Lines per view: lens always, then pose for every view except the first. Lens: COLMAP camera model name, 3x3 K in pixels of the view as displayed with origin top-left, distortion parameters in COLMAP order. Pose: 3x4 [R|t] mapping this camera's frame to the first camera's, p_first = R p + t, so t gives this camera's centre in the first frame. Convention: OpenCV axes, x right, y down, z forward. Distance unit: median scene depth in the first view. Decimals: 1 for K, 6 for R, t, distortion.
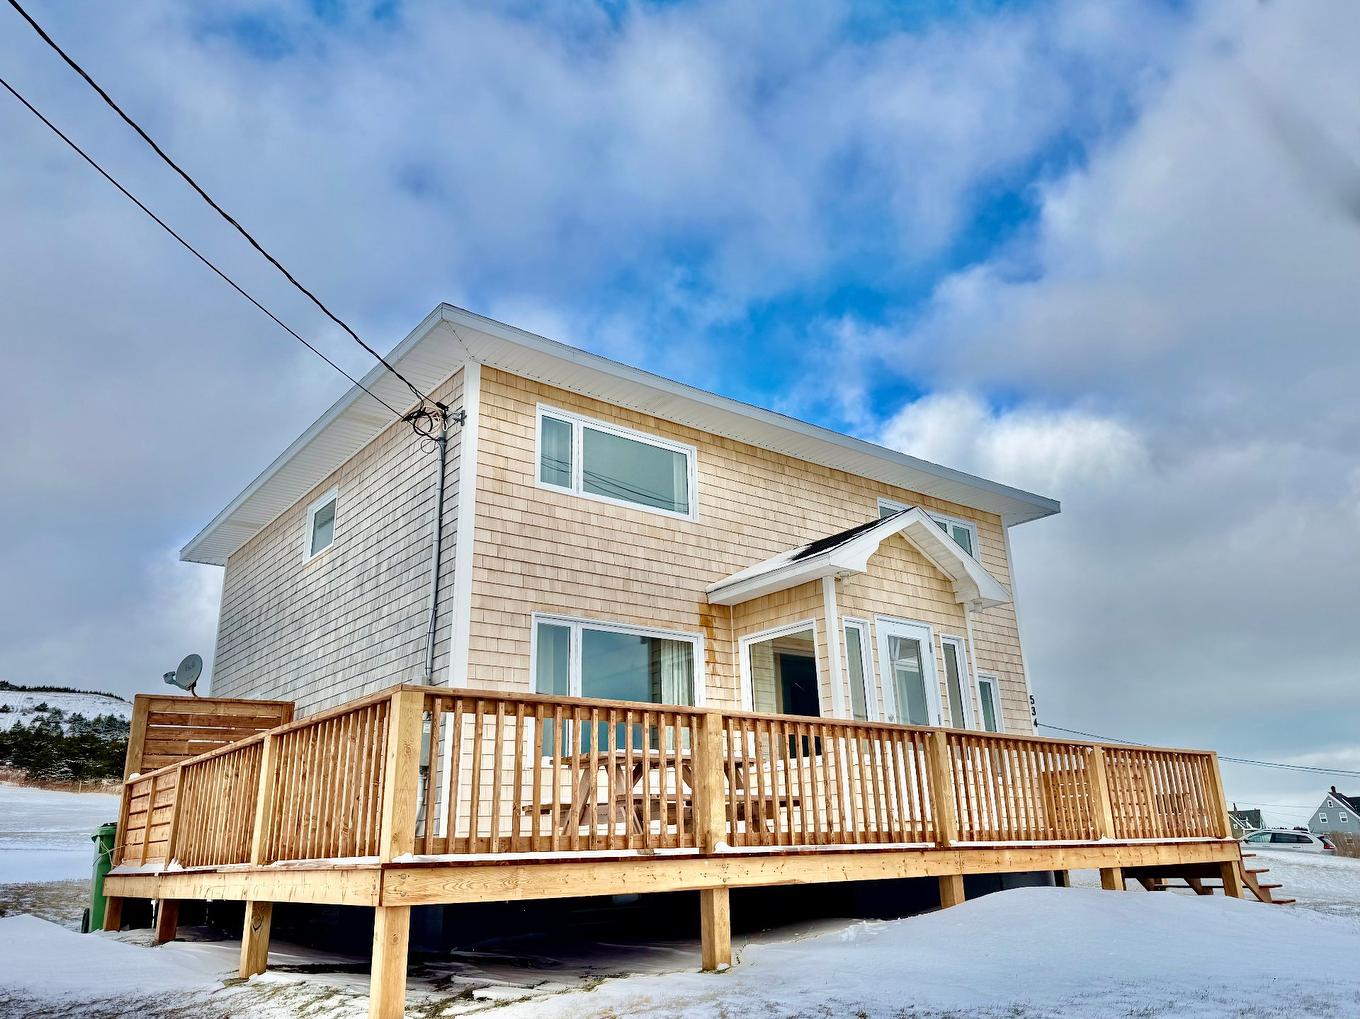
lens RADIAL K [[996.6, 0, 678.2], [0, 996.6, 507.4], [0, 0, 1]] dist [0.038274, -0.043972]
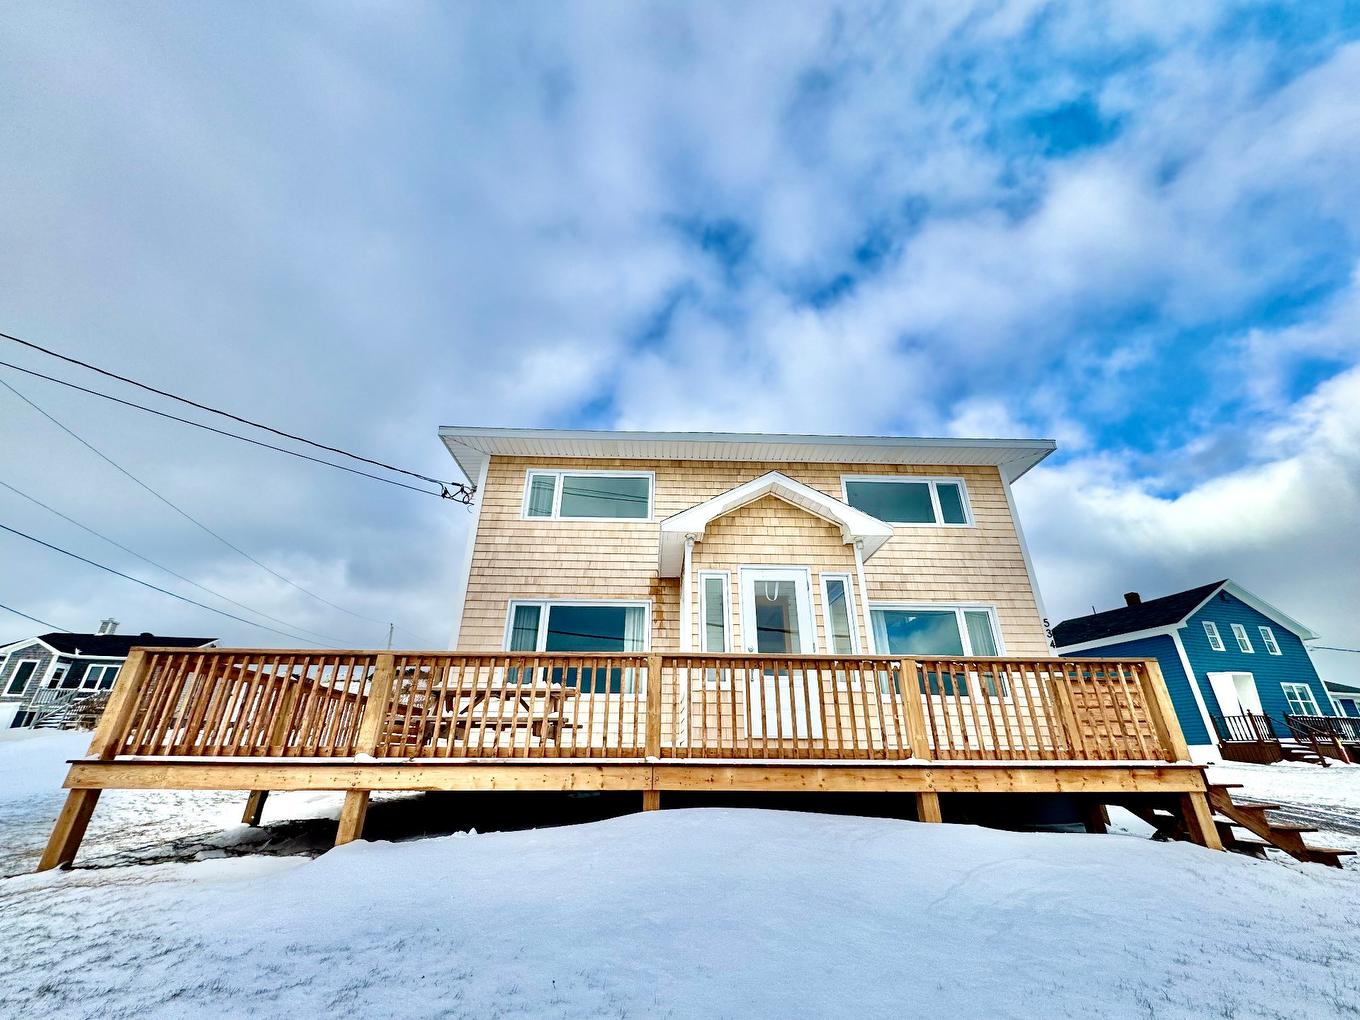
lens RADIAL K [[552.3, 0, 680.7], [0, 552.3, 507.4], [0, 0, 1]] dist [0.000291, 0.000185]
pose [[0.809322, -0.219581, -0.544777, 0.534115], [0.168479, 0.975304, -0.142818, 0.125276], [0.562684, 0.023802, 0.826330, 0.405861]]
